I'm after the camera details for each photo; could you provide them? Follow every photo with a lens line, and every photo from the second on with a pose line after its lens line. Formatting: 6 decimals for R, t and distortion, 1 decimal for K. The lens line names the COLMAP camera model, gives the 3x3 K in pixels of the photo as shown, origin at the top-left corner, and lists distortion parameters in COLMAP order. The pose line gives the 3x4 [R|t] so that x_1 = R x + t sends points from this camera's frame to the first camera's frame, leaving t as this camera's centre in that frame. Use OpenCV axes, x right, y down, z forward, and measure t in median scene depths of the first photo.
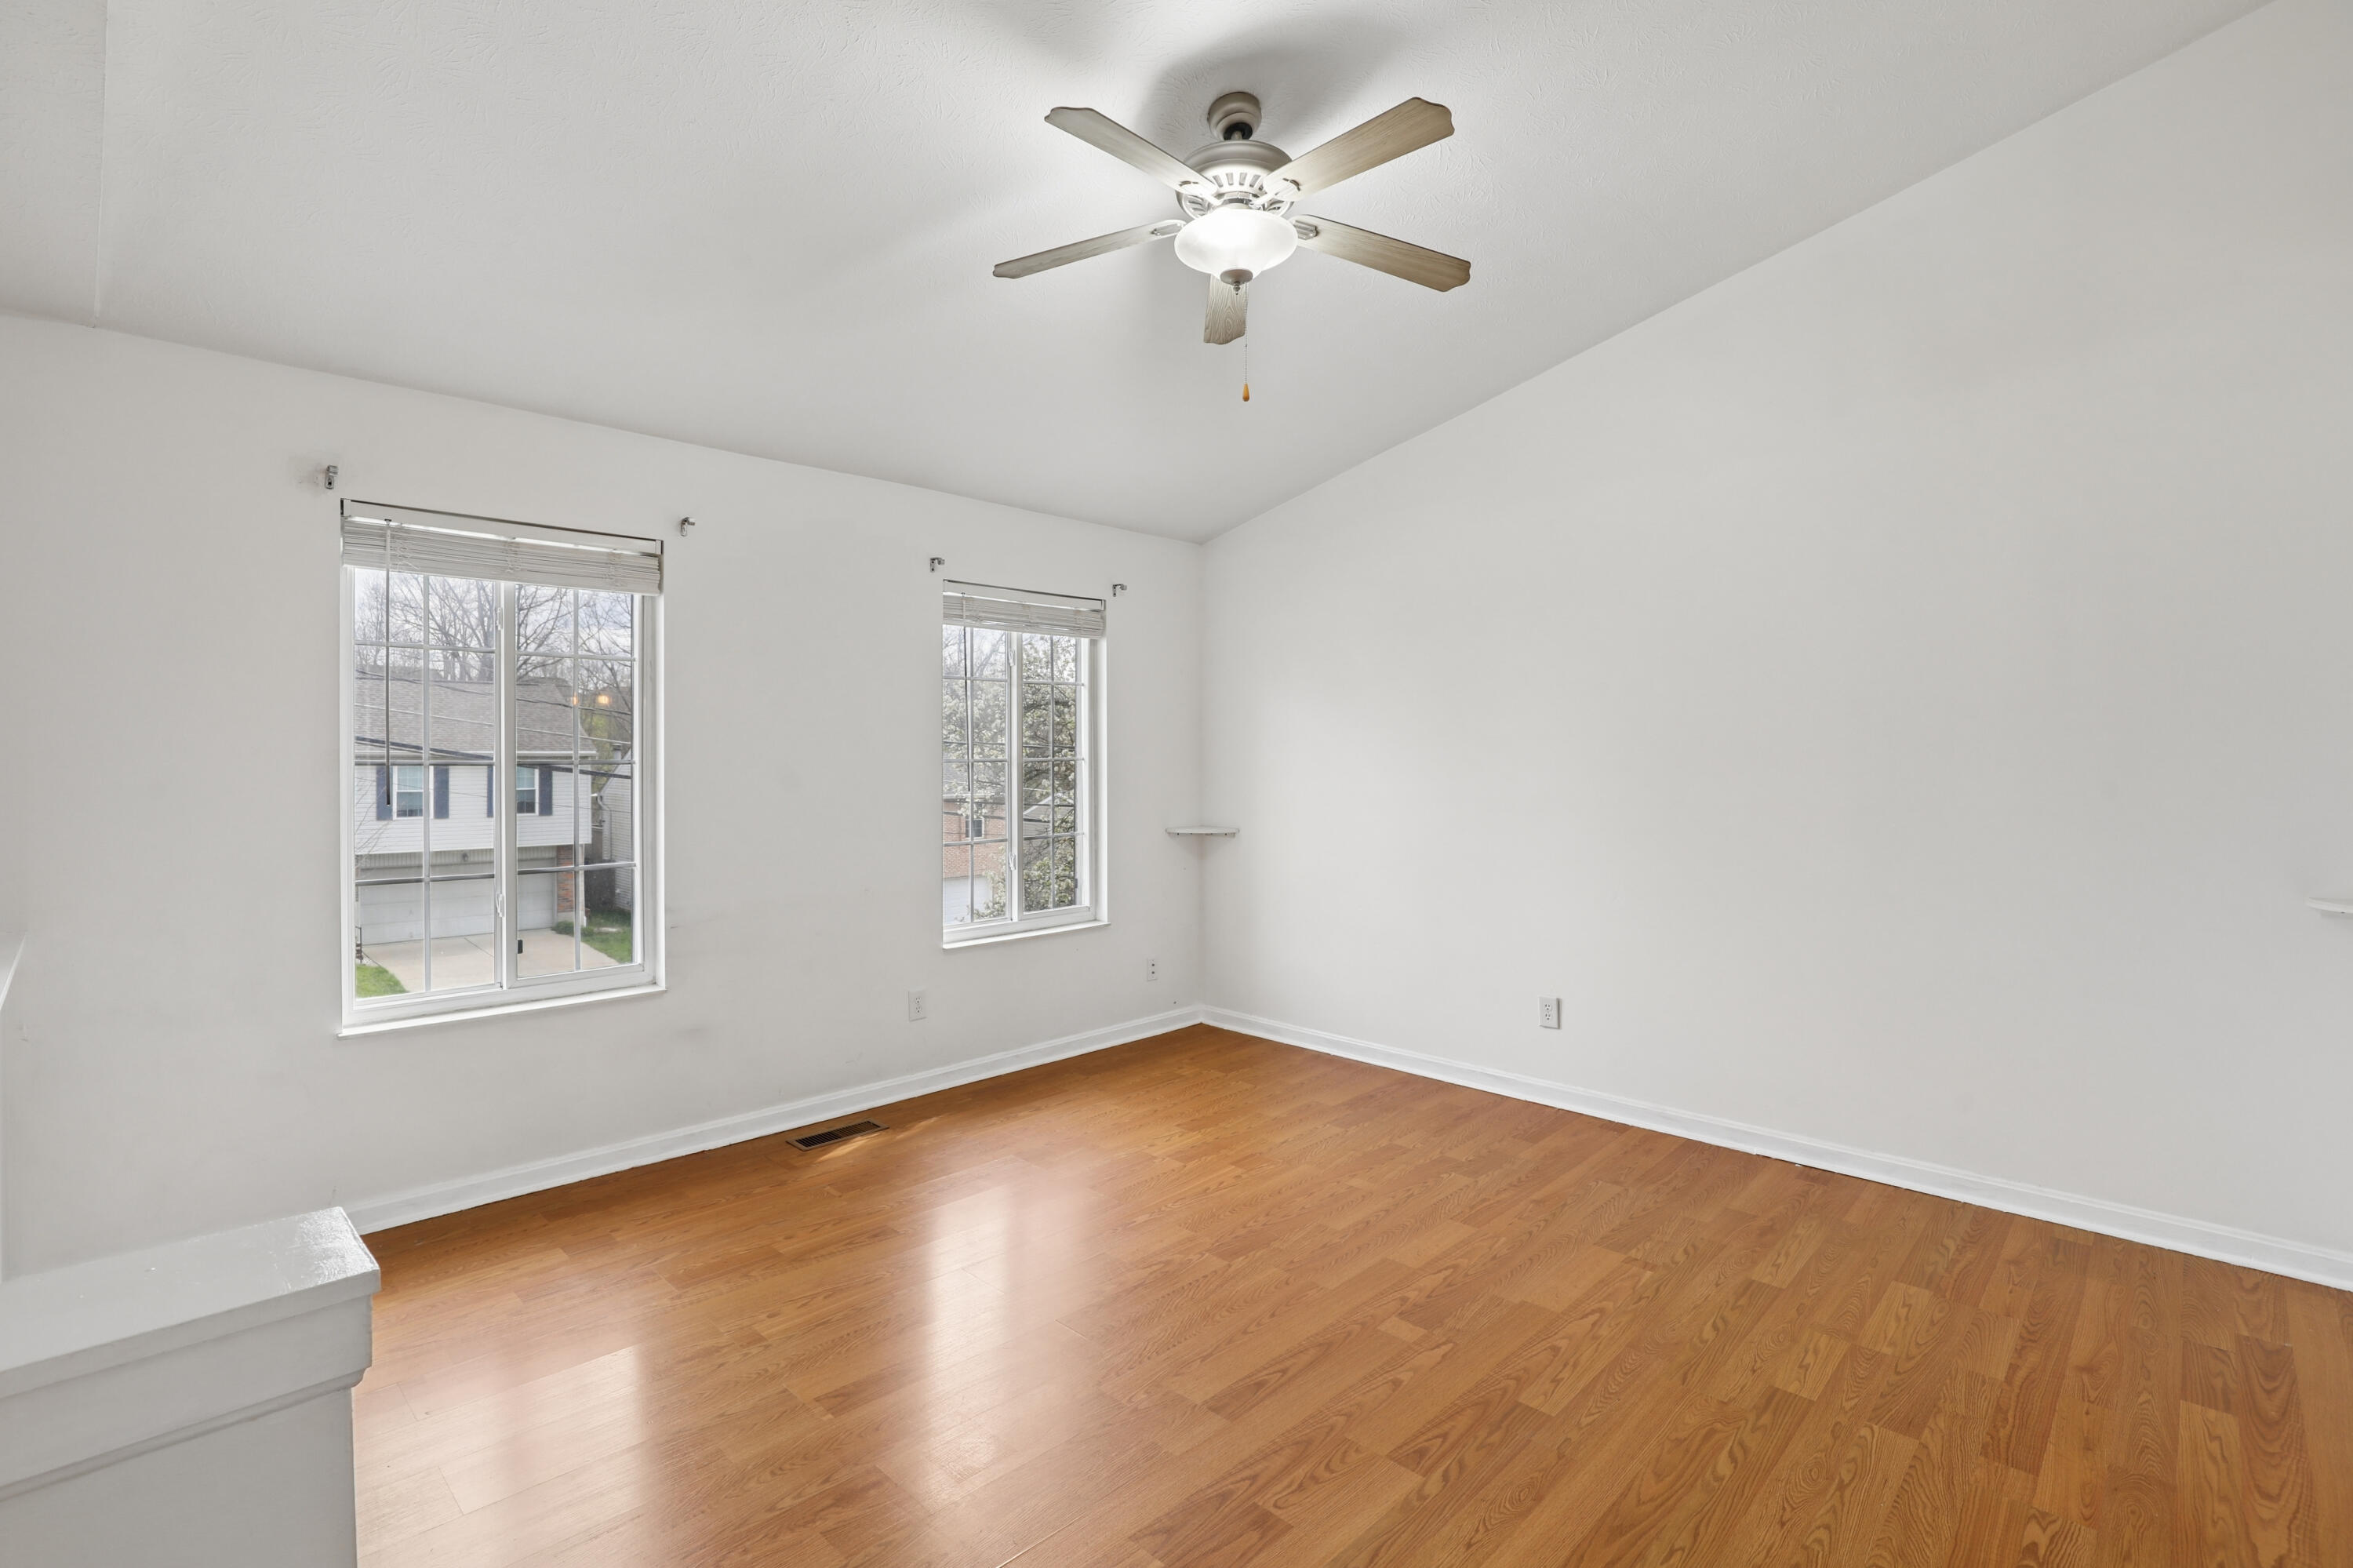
lens RADIAL K [[1090.3, 0, 1176.0], [0, 1090.3, 772.3], [0, 0, 1]] dist [-0.032497, 0.007256]
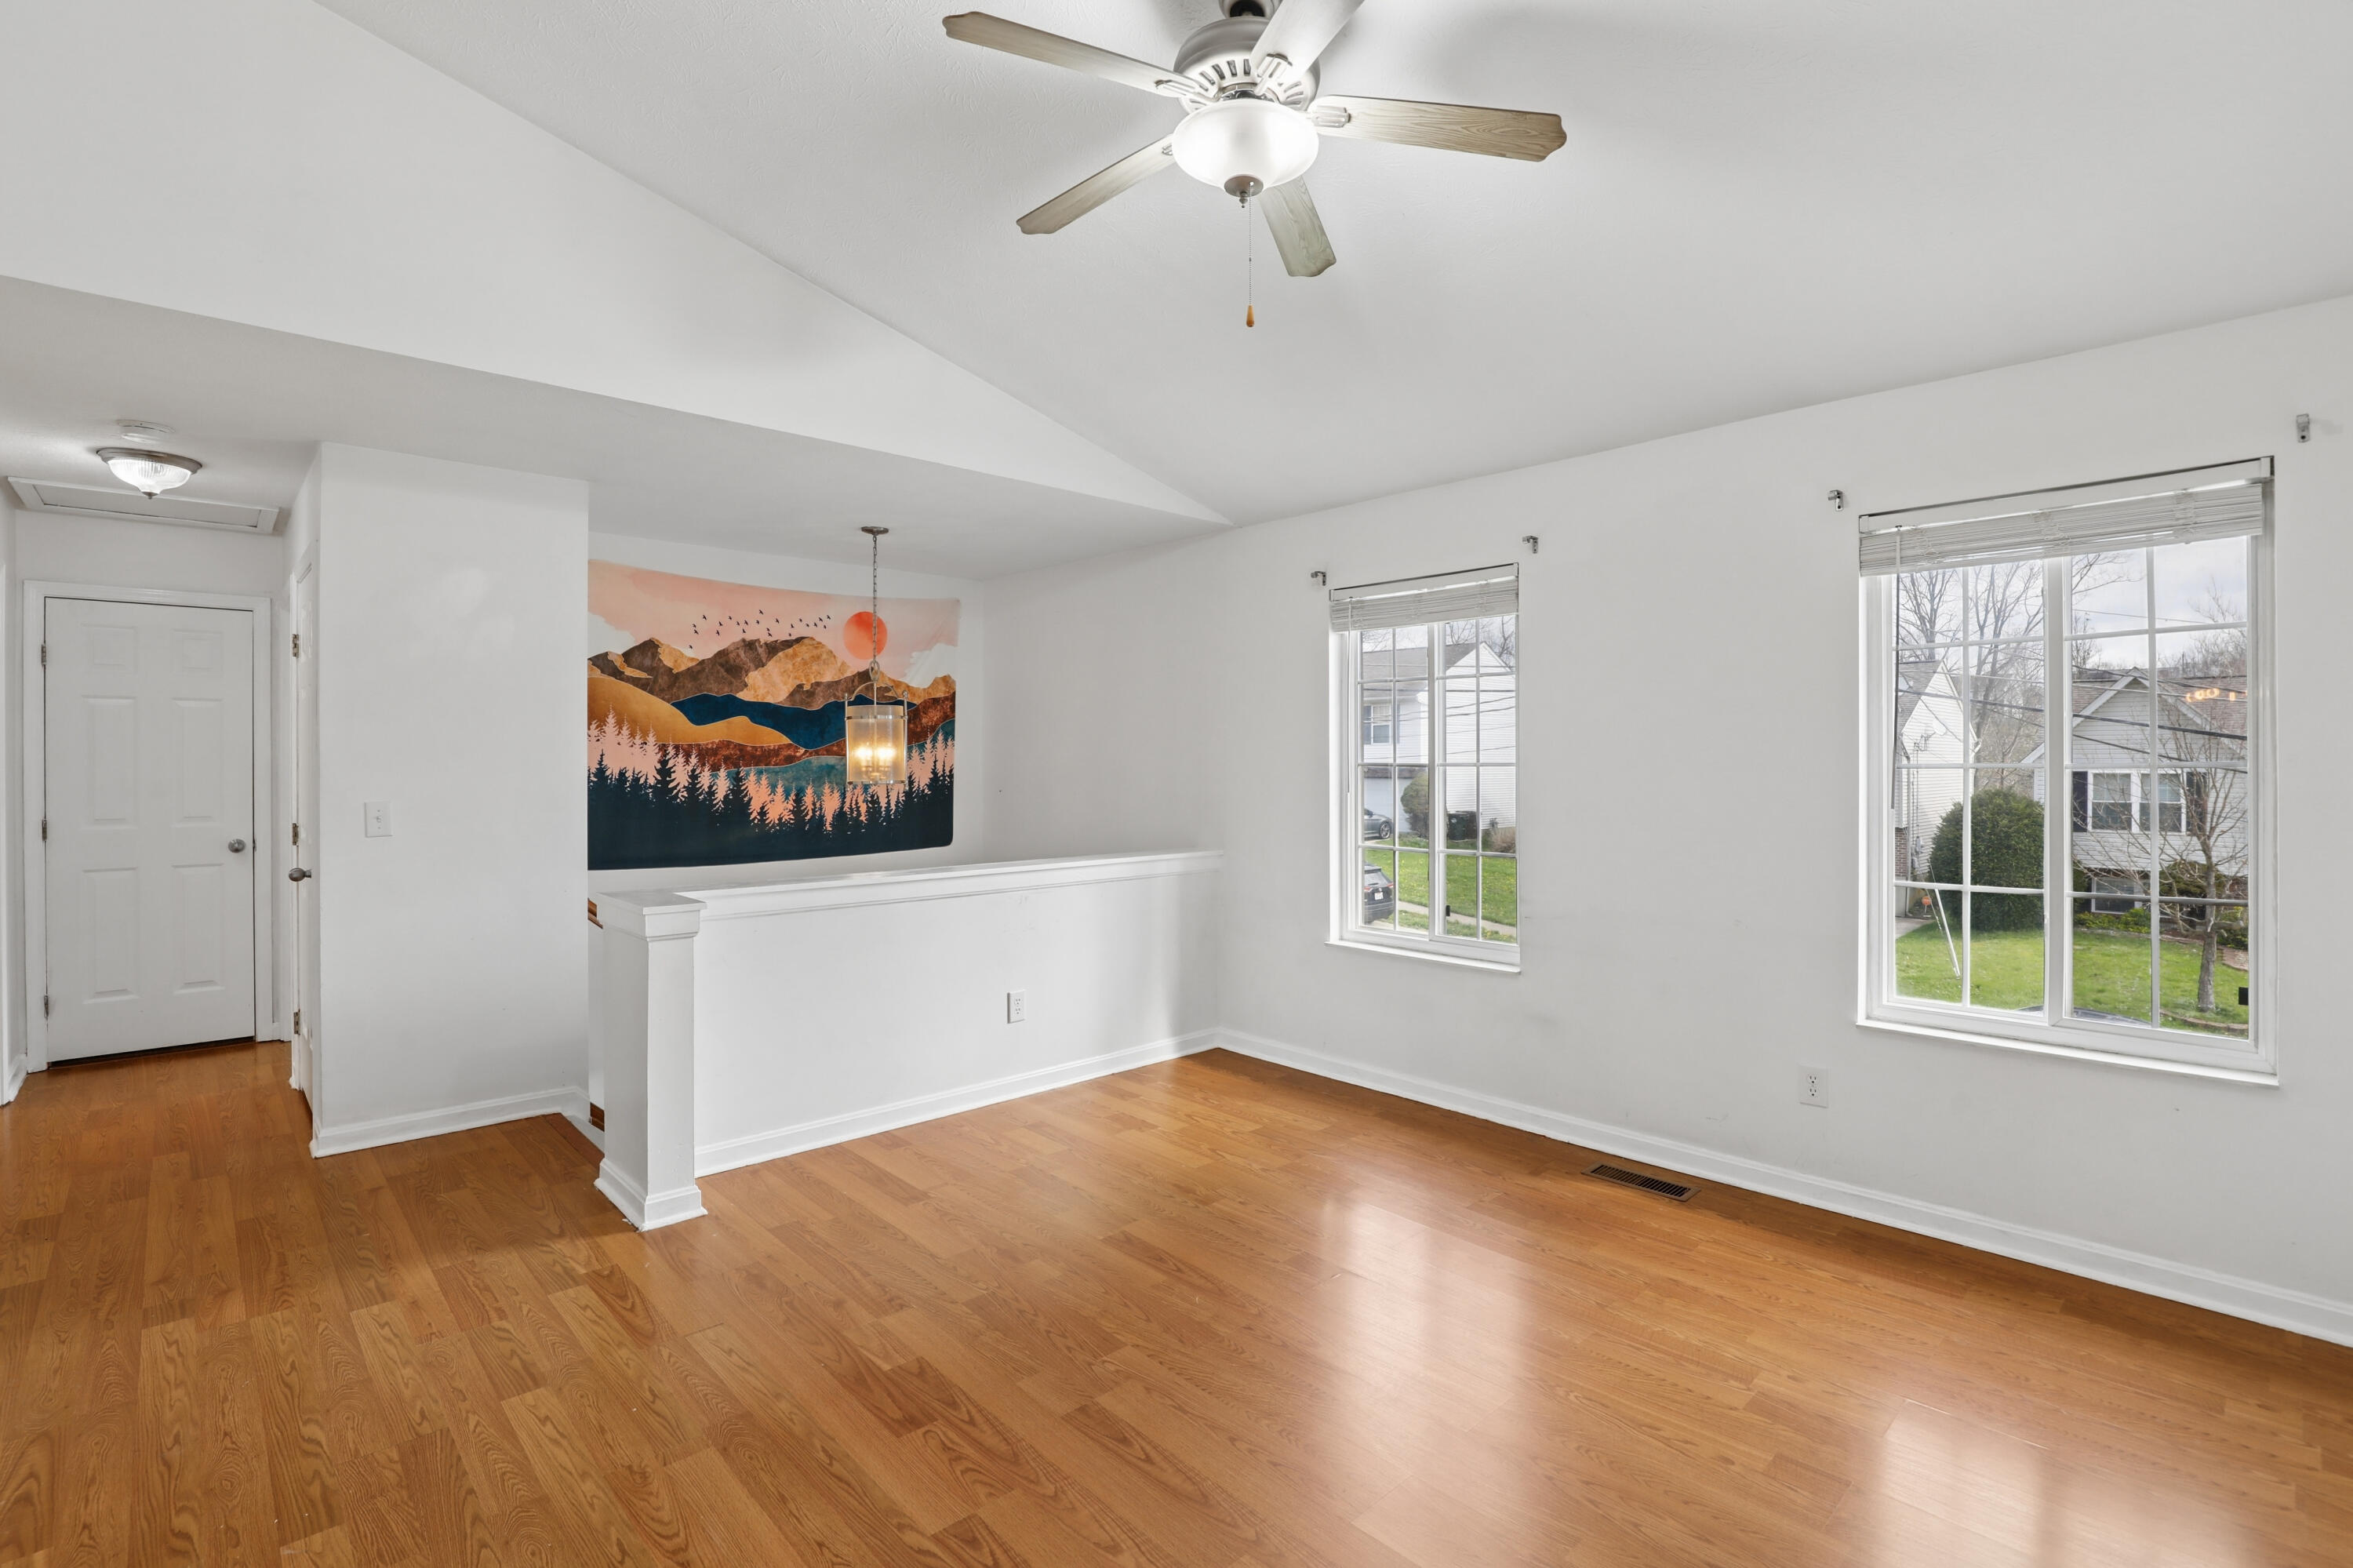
lens RADIAL K [[1099.1, 0, 1172.6], [0, 1099.1, 754.3], [0, 0, 1]] dist [-0.038516, 0.008632]
pose [[-0.051358, -0.008841, -0.998641, 0.686636], [-0.019574, 0.999778, -0.007844, -0.002912], [0.998488, 0.019145, -0.051520, 0.746007]]
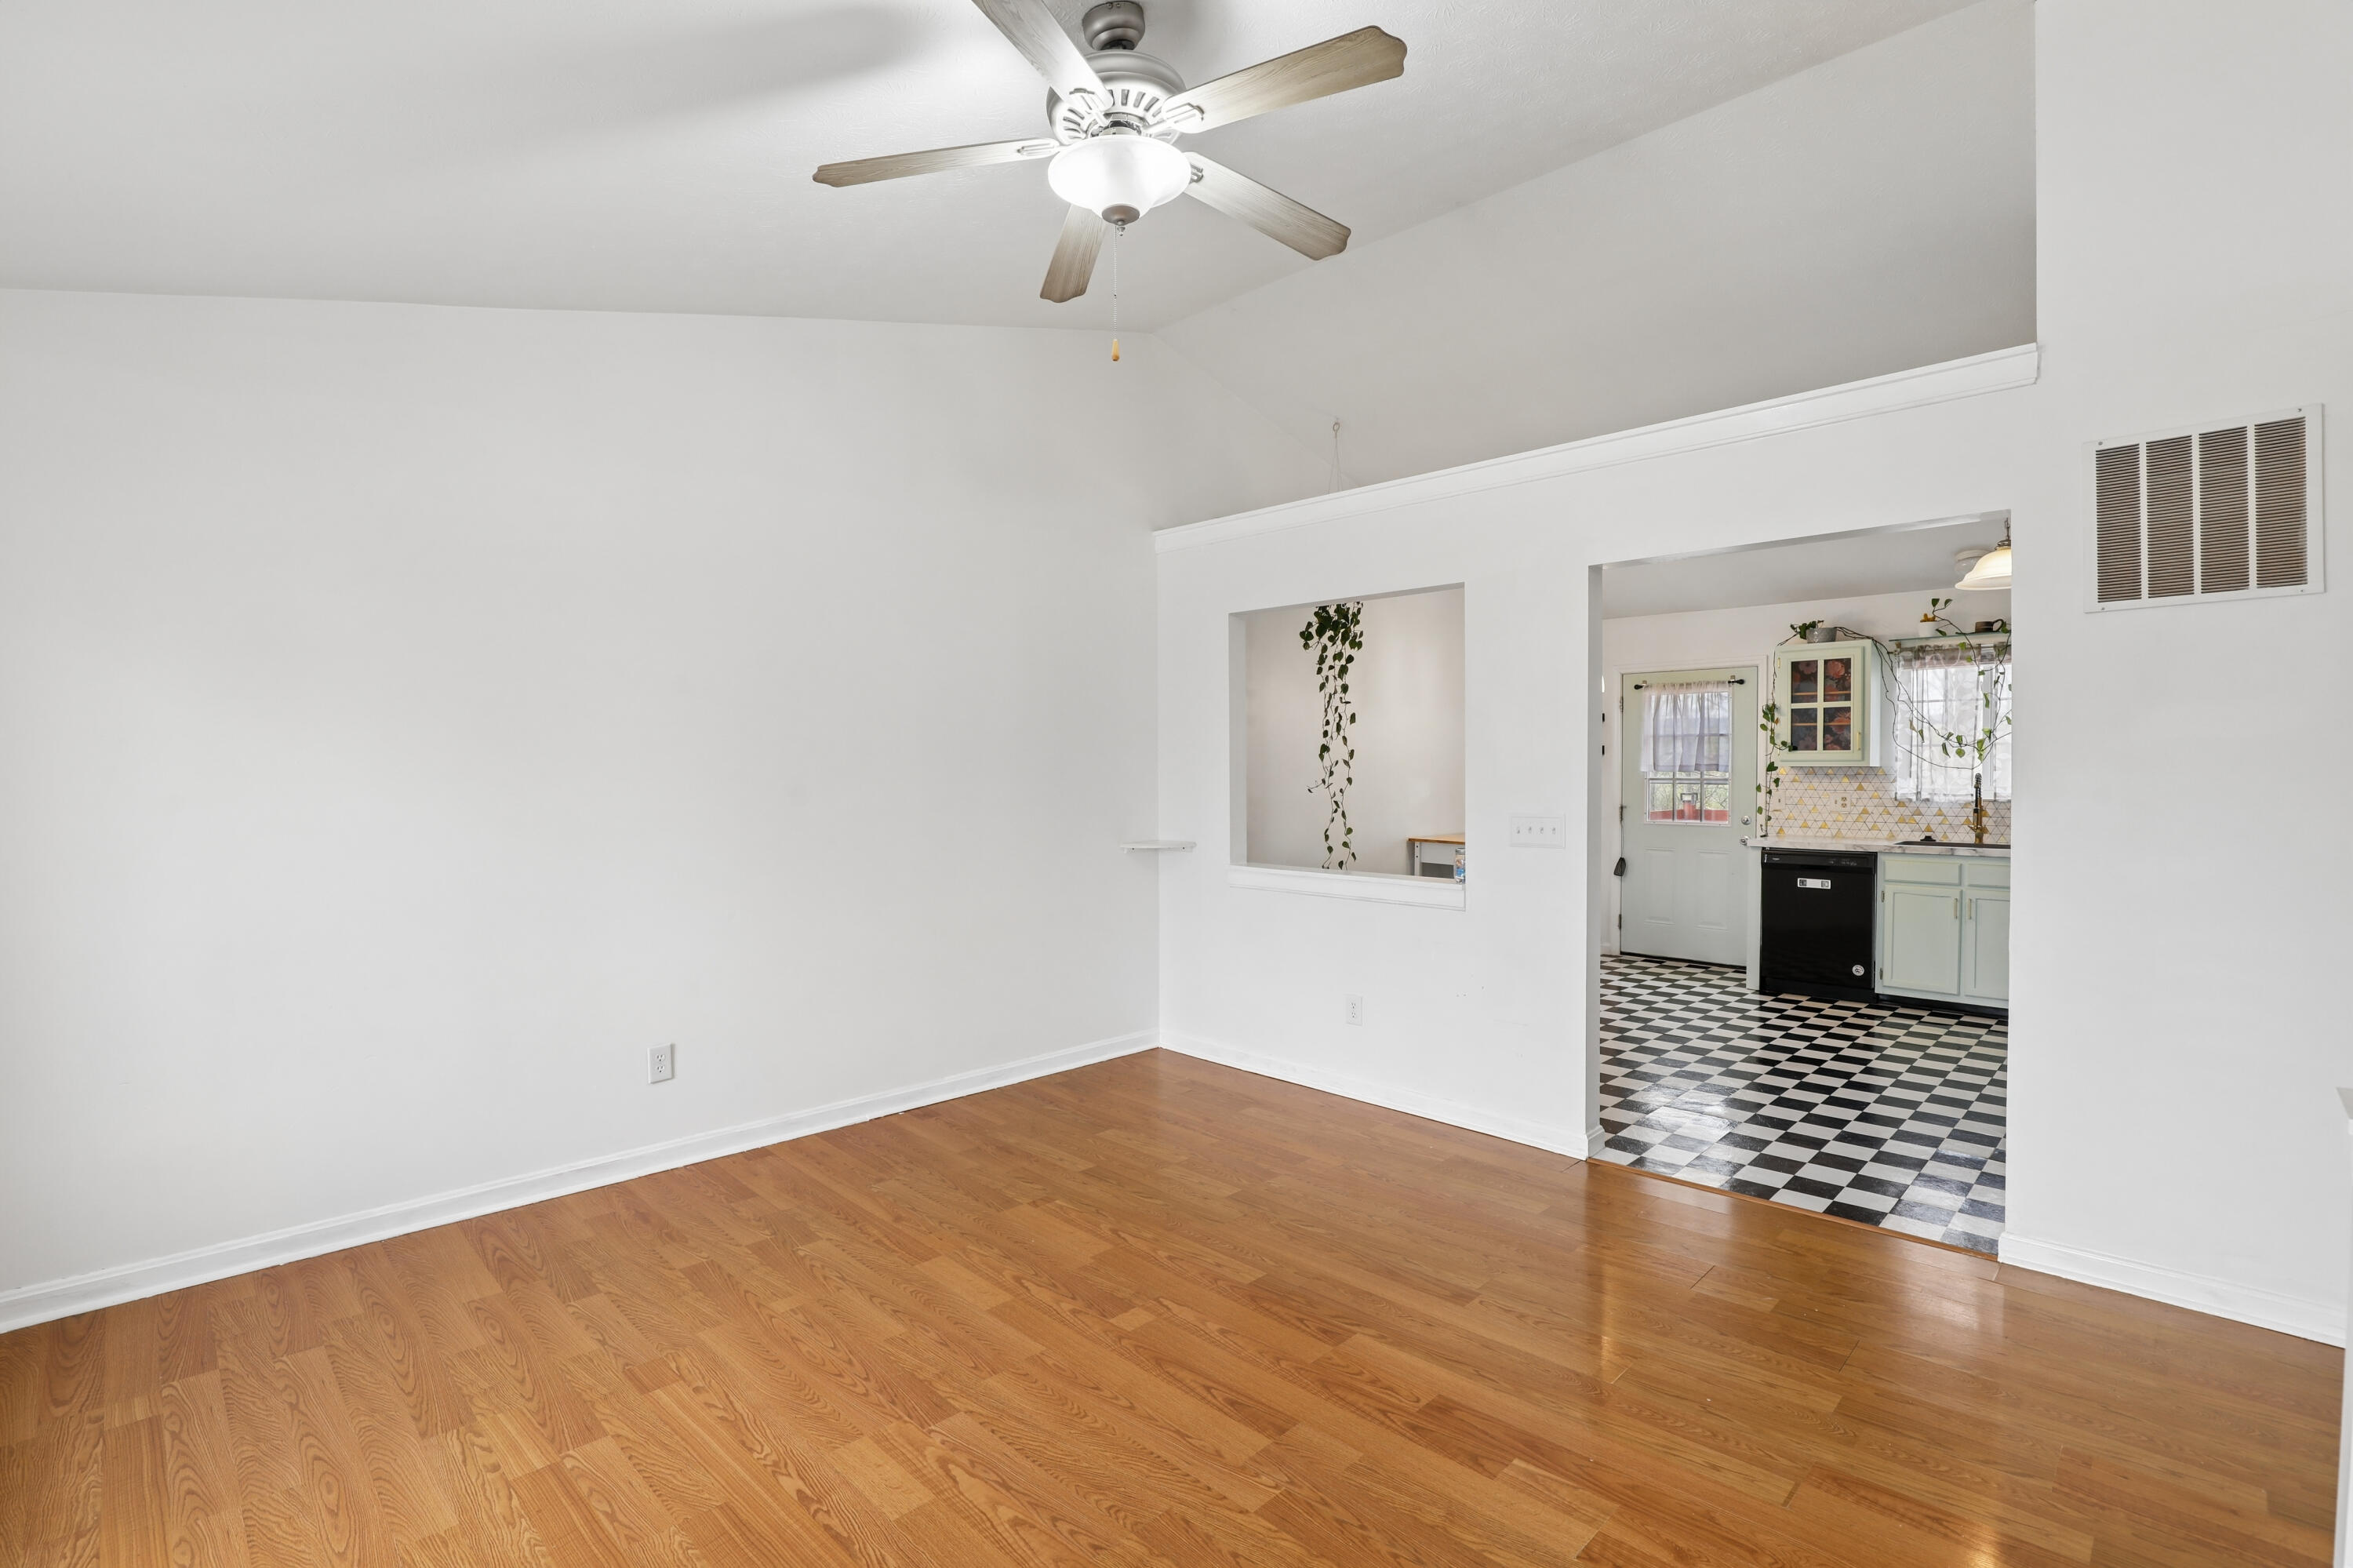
lens RADIAL K [[1090.3, 0, 1176.0], [0, 1090.3, 772.3], [0, 0, 1]] dist [-0.032497, 0.007256]
pose [[0.014255, -0.009256, 0.999856, -0.620573], [0.018982, 0.999779, 0.008985, -0.010100], [-0.999718, 0.018852, 0.014427, 0.711177]]
